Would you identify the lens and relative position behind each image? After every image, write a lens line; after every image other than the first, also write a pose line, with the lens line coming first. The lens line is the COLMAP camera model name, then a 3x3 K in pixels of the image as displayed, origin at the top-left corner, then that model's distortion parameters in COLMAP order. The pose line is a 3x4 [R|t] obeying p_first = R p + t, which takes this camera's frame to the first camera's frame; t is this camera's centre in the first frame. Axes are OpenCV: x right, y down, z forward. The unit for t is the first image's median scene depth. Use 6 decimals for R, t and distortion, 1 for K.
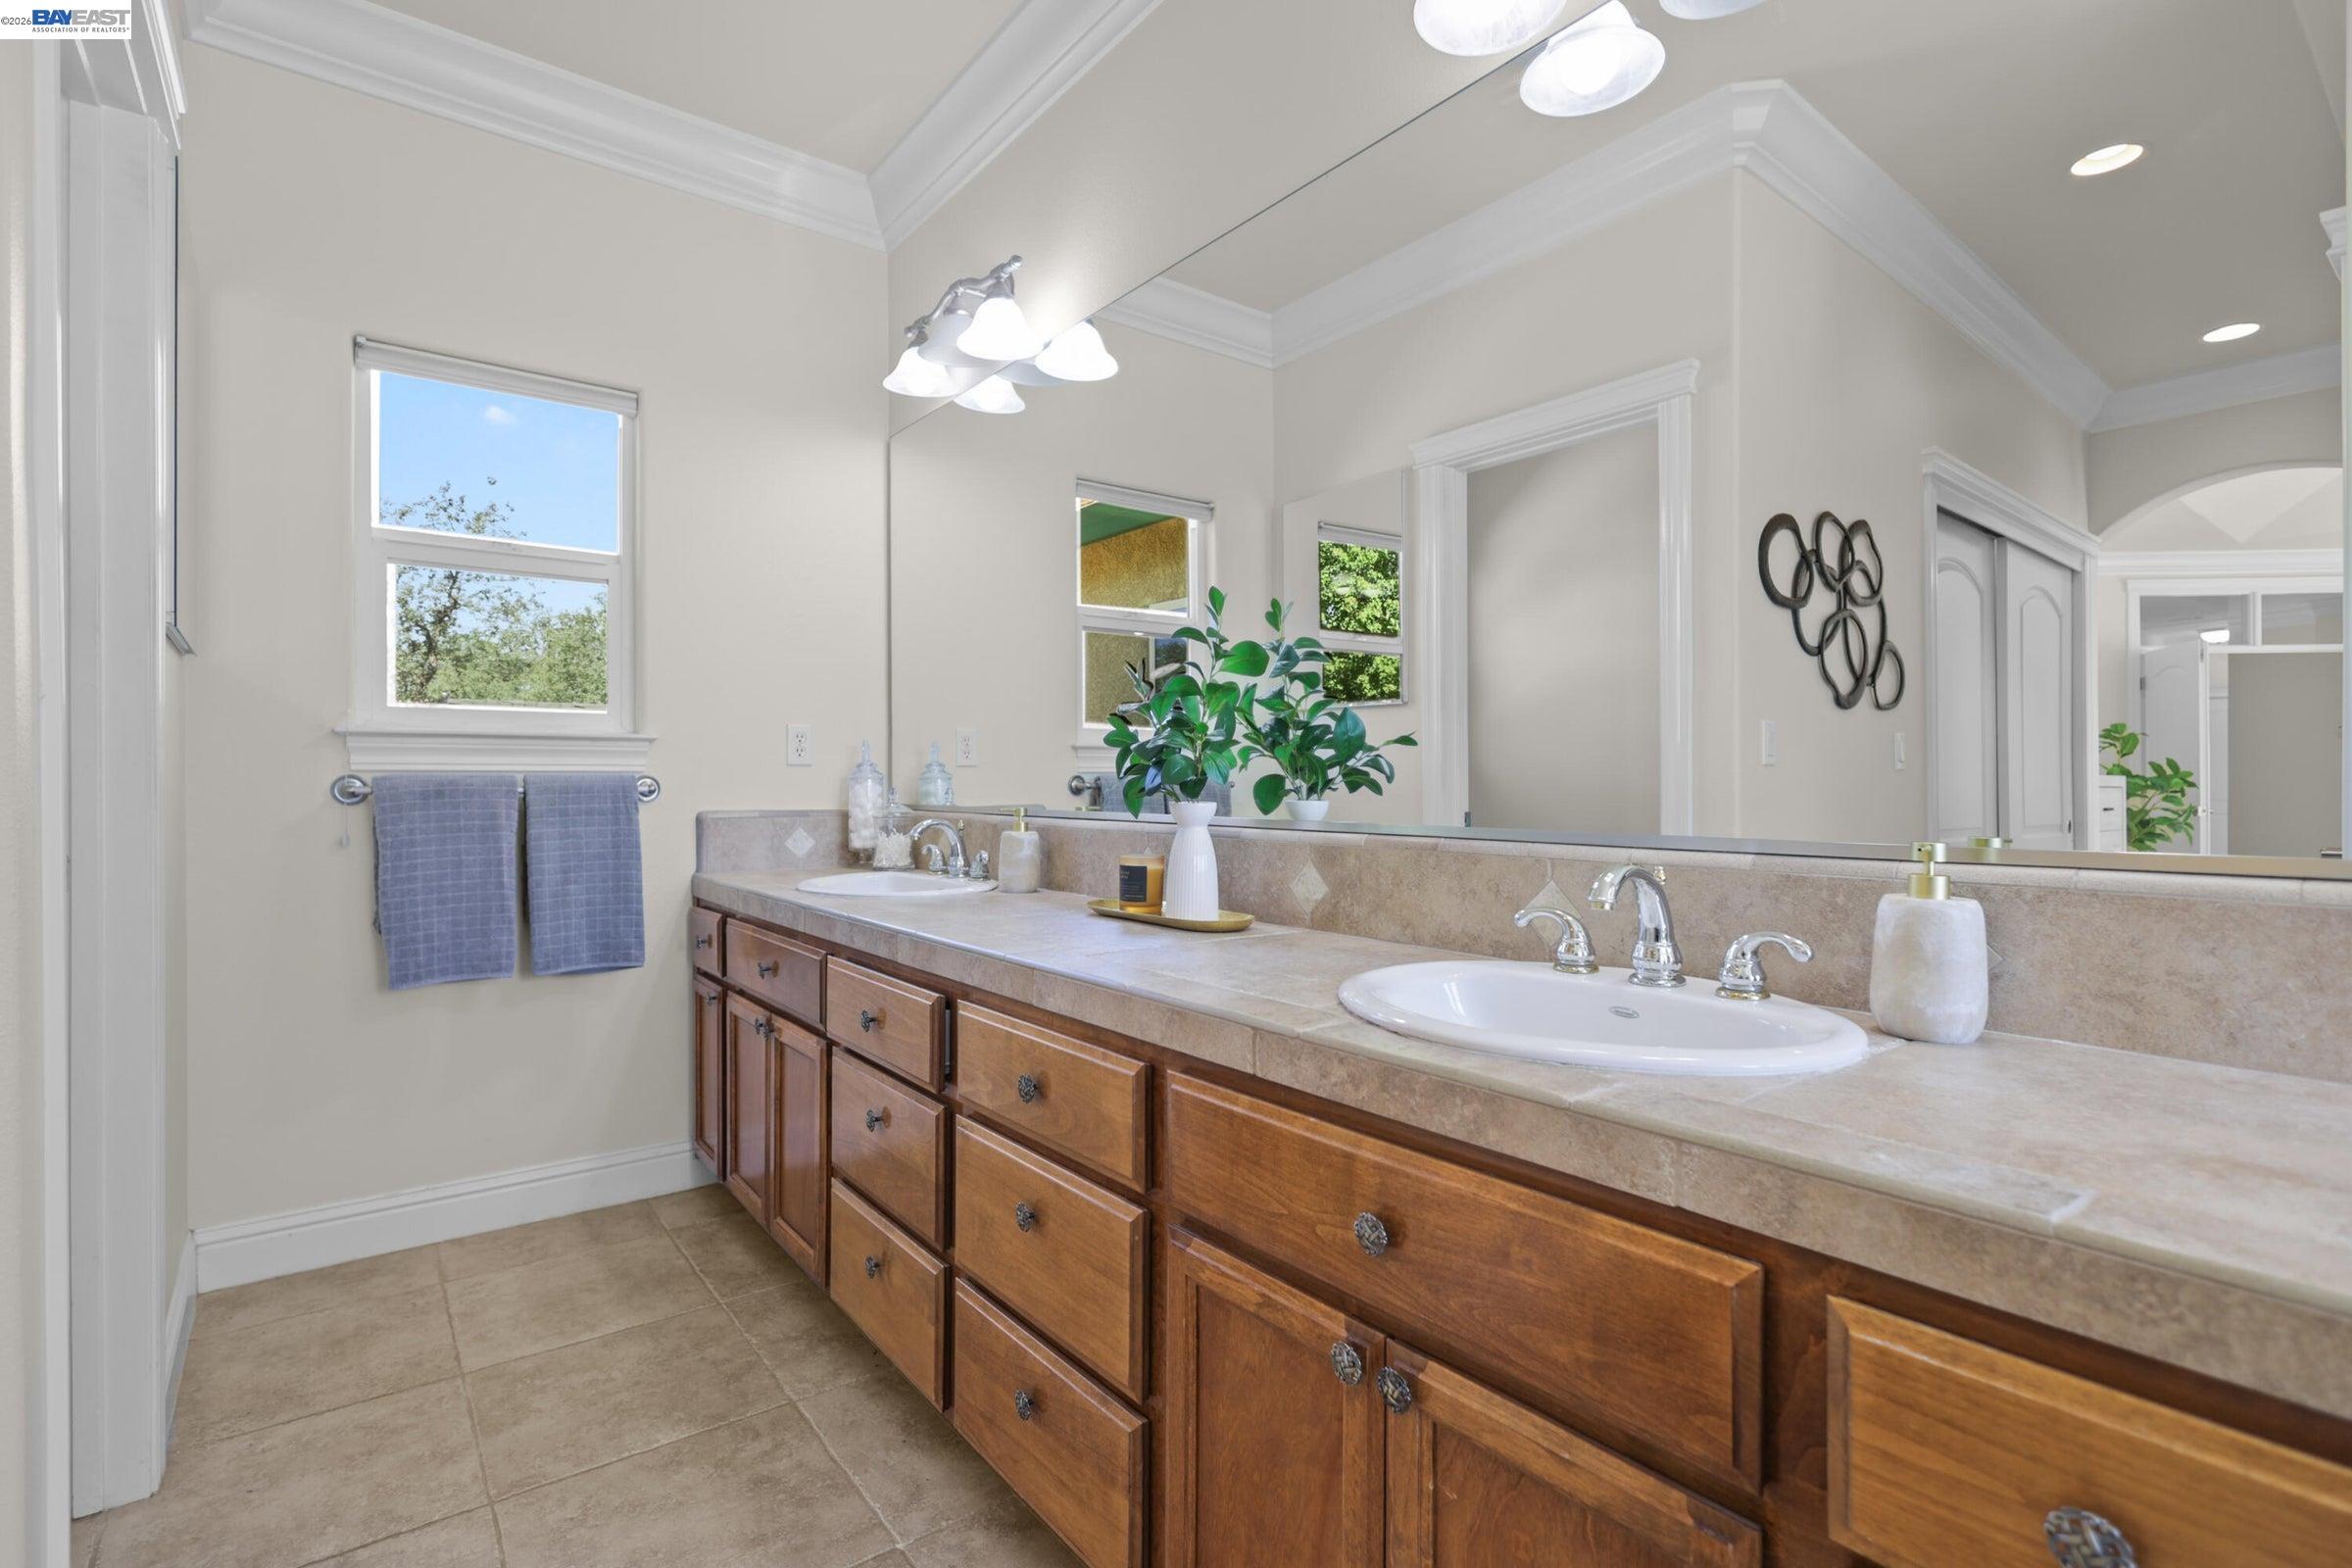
lens RADIAL K [[1092.8, 0, 1176.0], [0, 1092.8, 784.0], [0, 0, 1]] dist [0.000914, 0.000094]
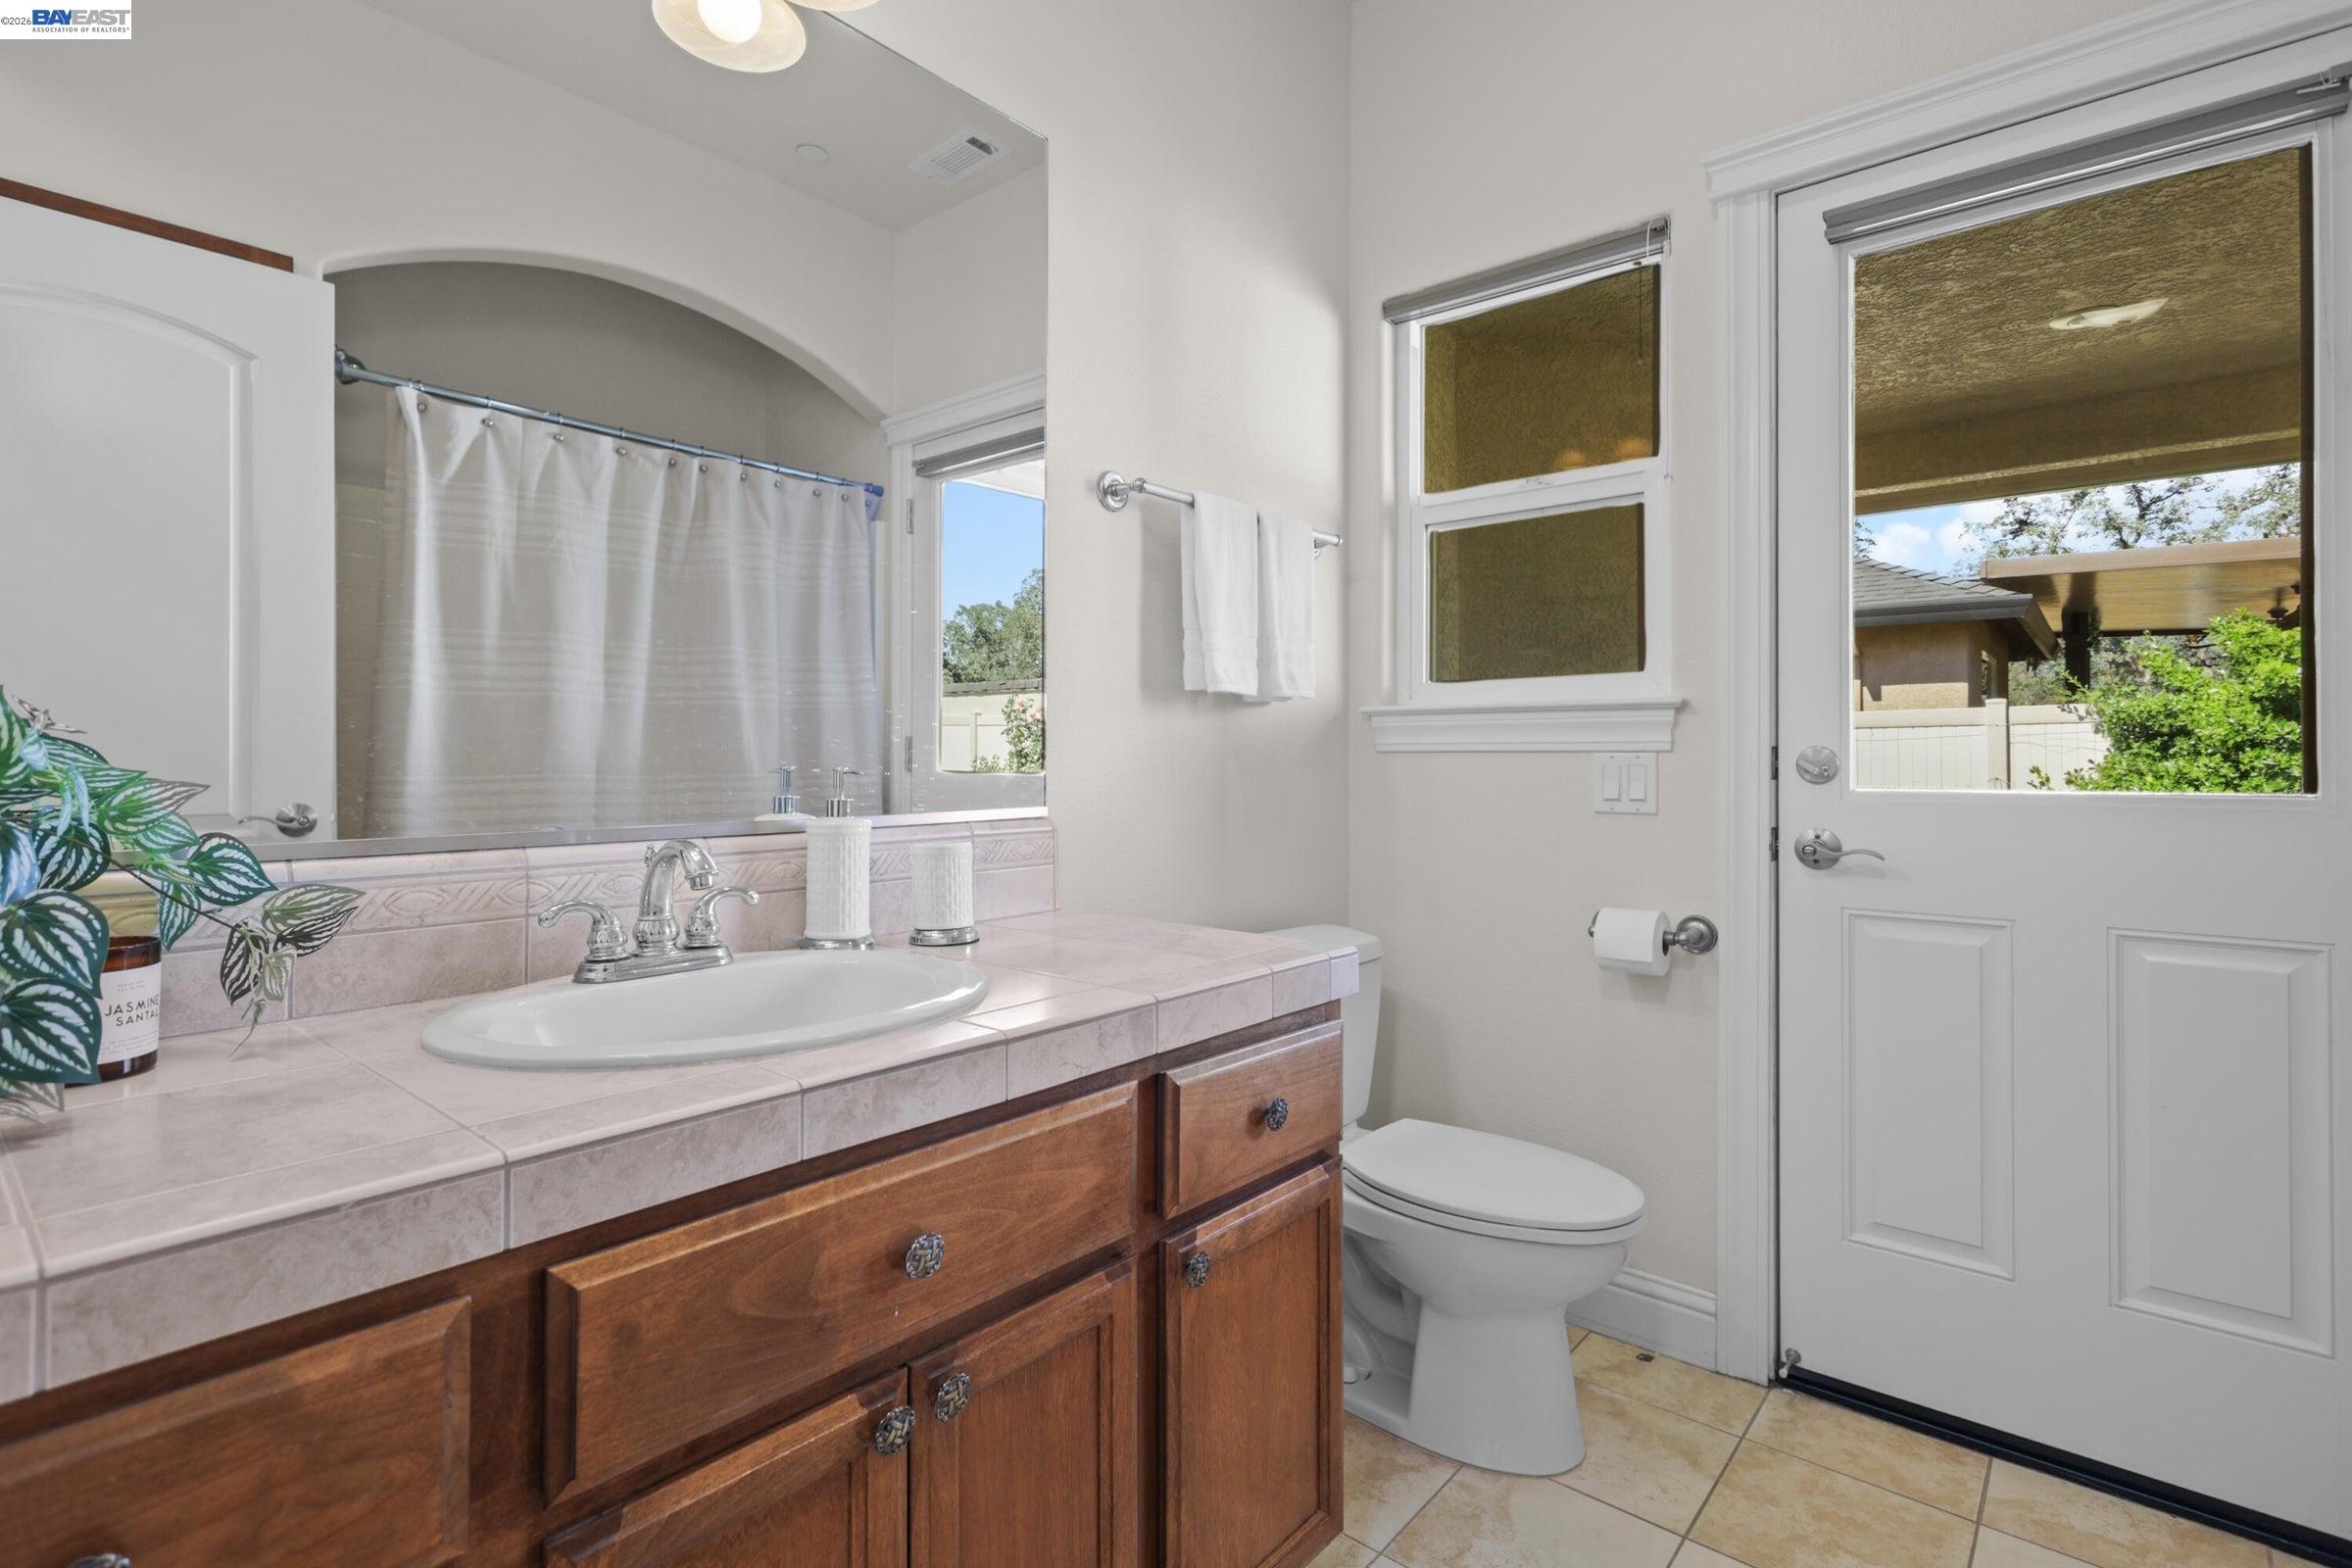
lens RADIAL K [[1092.8, 0, 1176.0], [0, 1092.8, 784.0], [0, 0, 1]] dist [0.000914, 0.000094]
pose [[-0.208690, -0.016195, 0.977848, -0.746031], [0.002012, 0.999854, 0.016989, 0.002441], [-0.977980, 0.005513, -0.208627, 0.979318]]
